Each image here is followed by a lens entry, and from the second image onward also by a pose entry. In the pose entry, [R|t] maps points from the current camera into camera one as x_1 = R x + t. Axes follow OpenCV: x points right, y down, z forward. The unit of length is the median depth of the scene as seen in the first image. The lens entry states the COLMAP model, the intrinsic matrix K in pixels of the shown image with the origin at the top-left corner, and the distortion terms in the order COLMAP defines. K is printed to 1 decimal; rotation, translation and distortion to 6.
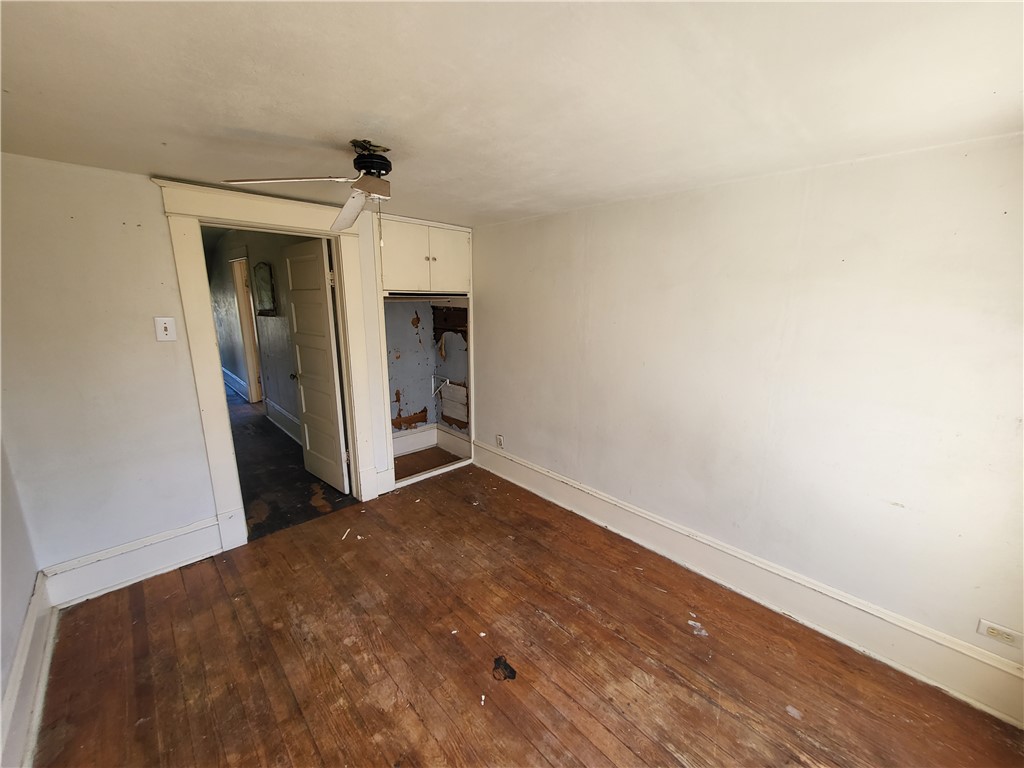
lens RADIAL K [[403.8, 0, 511.7], [0, 403.8, 386.0], [0, 0, 1]] dist [0.000990, -0.000163]
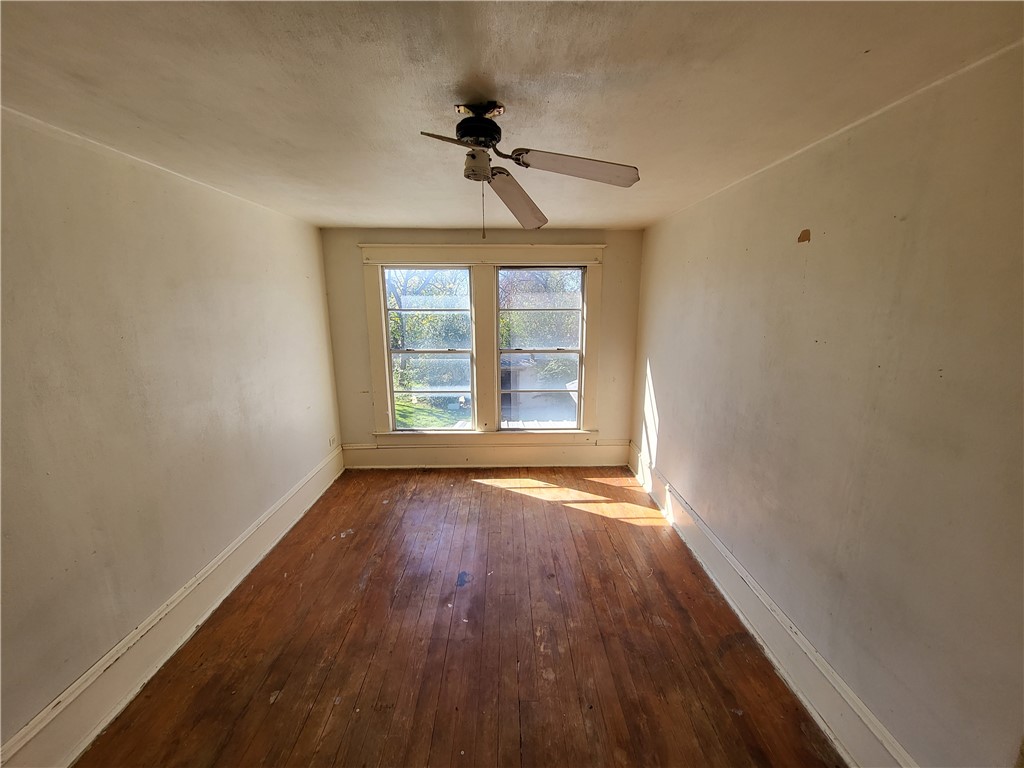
lens RADIAL K [[403.8, 0, 511.7], [0, 403.8, 386.0], [0, 0, 1]] dist [0.000990, -0.000163]
pose [[-0.732744, -0.155916, 0.662403, -0.811322], [0.145233, 0.915143, 0.376060, -0.311406], [-0.664827, 0.371758, -0.647921, 1.351748]]
